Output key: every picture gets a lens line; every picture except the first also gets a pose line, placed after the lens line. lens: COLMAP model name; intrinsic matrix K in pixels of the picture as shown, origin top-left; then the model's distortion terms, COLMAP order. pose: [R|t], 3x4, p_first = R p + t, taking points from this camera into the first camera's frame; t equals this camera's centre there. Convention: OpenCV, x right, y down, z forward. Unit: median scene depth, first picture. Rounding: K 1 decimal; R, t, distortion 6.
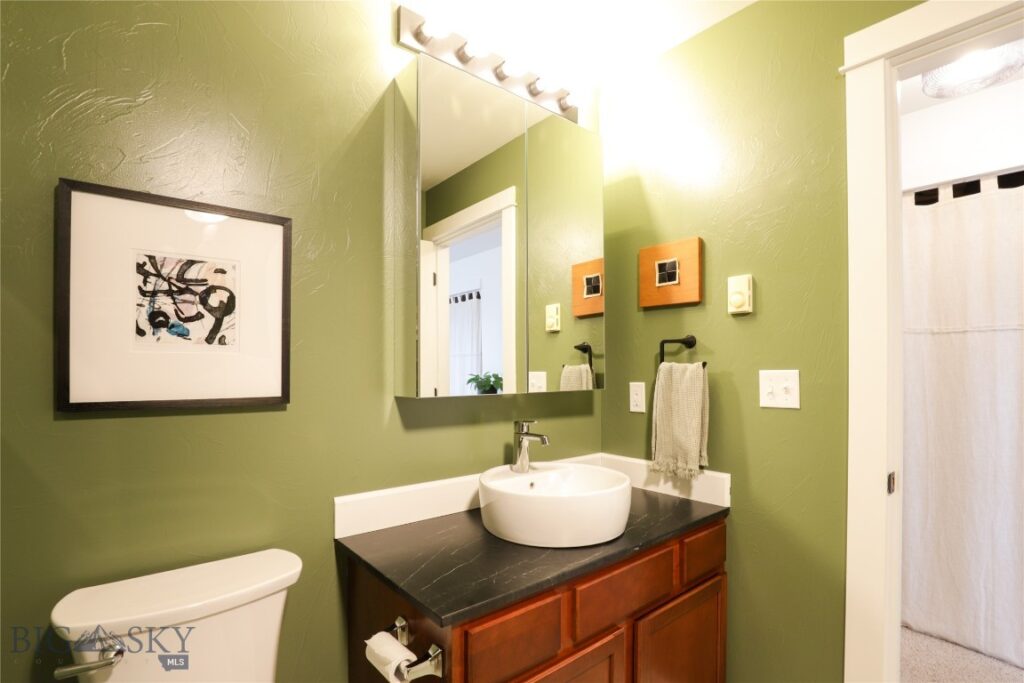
lens RADIAL K [[486.4, 0, 511.0], [0, 486.4, 366.8], [0, 0, 1]] dist [-0.001491, -0.000110]
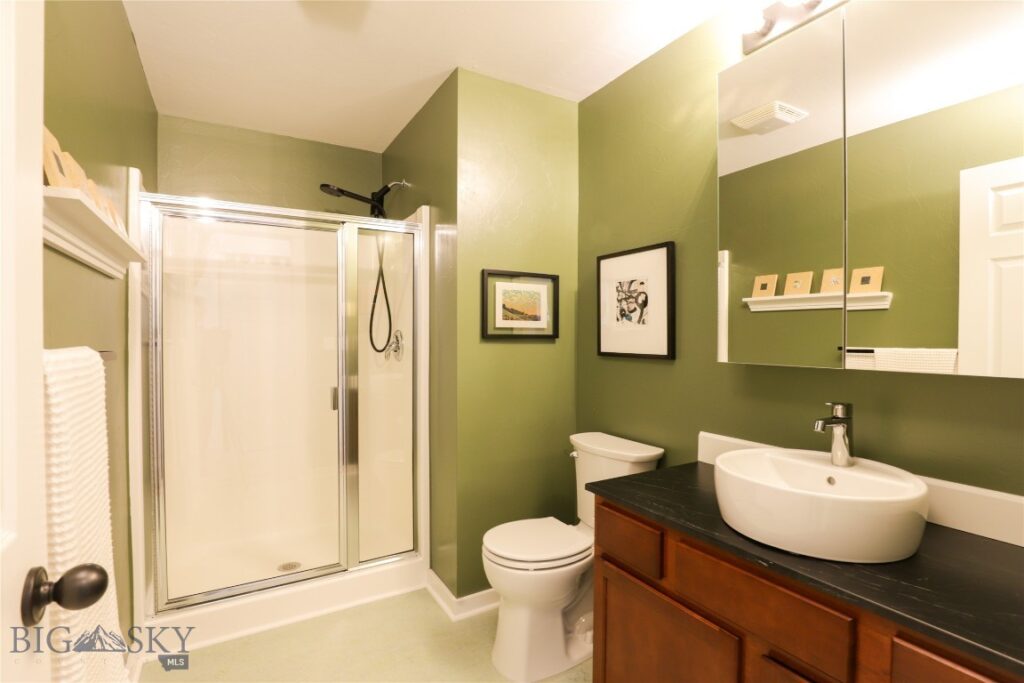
lens RADIAL K [[483.5, 0, 512.0], [0, 483.5, 341.5], [0, 0, 1]] dist [-0.022297, 0.000291]
pose [[-0.151404, 0.014662, -0.988363, 1.288768], [0.001635, 0.999892, 0.014583, -0.008214], [0.988471, 0.000592, -0.151411, 0.820985]]
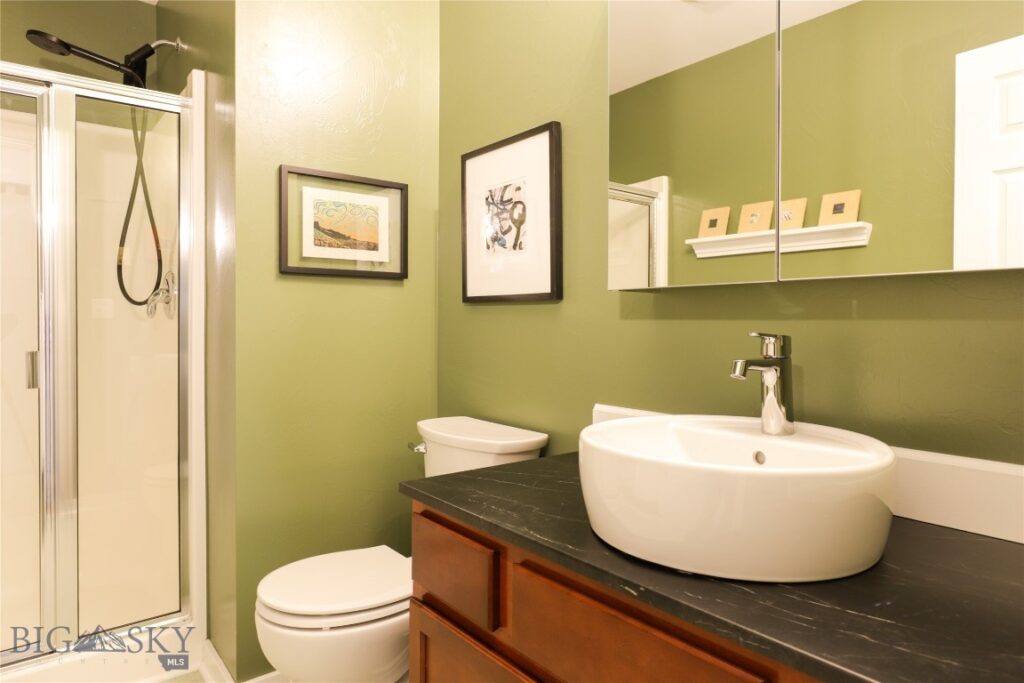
lens RADIAL K [[632.4, 0, 515.0], [0, 632.4, 325.1], [0, 0, 1]] dist [-0.002921, -0.000929]
pose [[-0.015686, 0.006251, -0.999857, 1.007944], [0.000469, 0.999980, 0.006245, 0.136730], [0.999877, -0.000371, -0.015689, 1.049820]]
